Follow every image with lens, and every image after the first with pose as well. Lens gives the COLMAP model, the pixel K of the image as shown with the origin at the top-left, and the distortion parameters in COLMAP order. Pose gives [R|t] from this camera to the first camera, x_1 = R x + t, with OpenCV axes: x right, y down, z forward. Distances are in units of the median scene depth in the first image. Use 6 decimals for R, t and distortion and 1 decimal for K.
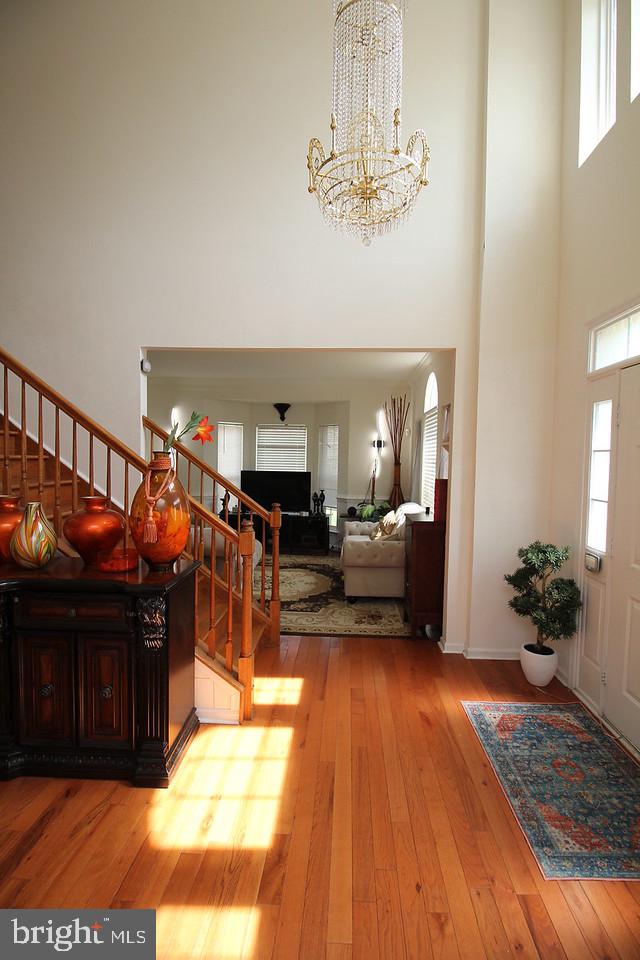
lens RADIAL K [[444.2, 0, 326.6], [0, 444.2, 480.6], [0, 0, 1]] dist [-0.001789, -0.014160]
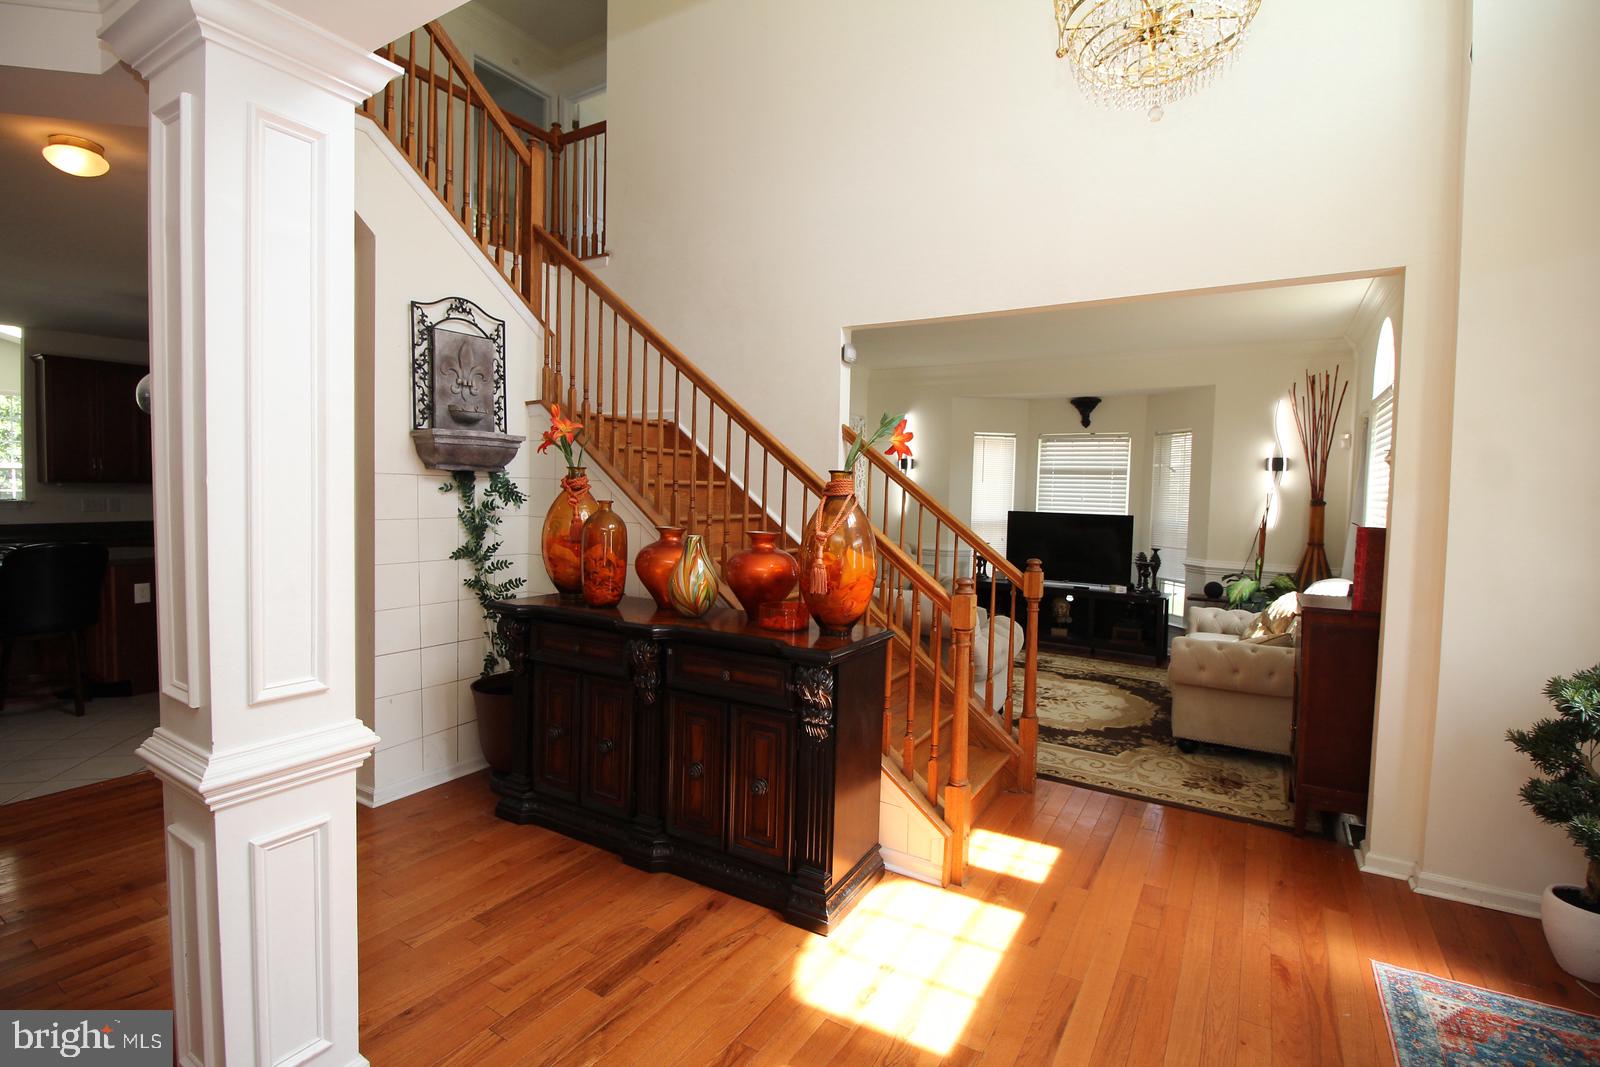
lens RADIAL K [[740.3, 0, 793.9], [0, 740.3, 523.1], [0, 0, 1]] dist [-0.001789, -0.014160]
pose [[0.868729, 0.026413, -0.494582, 0.127025], [-0.033603, 0.999419, -0.005649, 0.023346], [0.494146, 0.021527, 0.869112, -0.064568]]
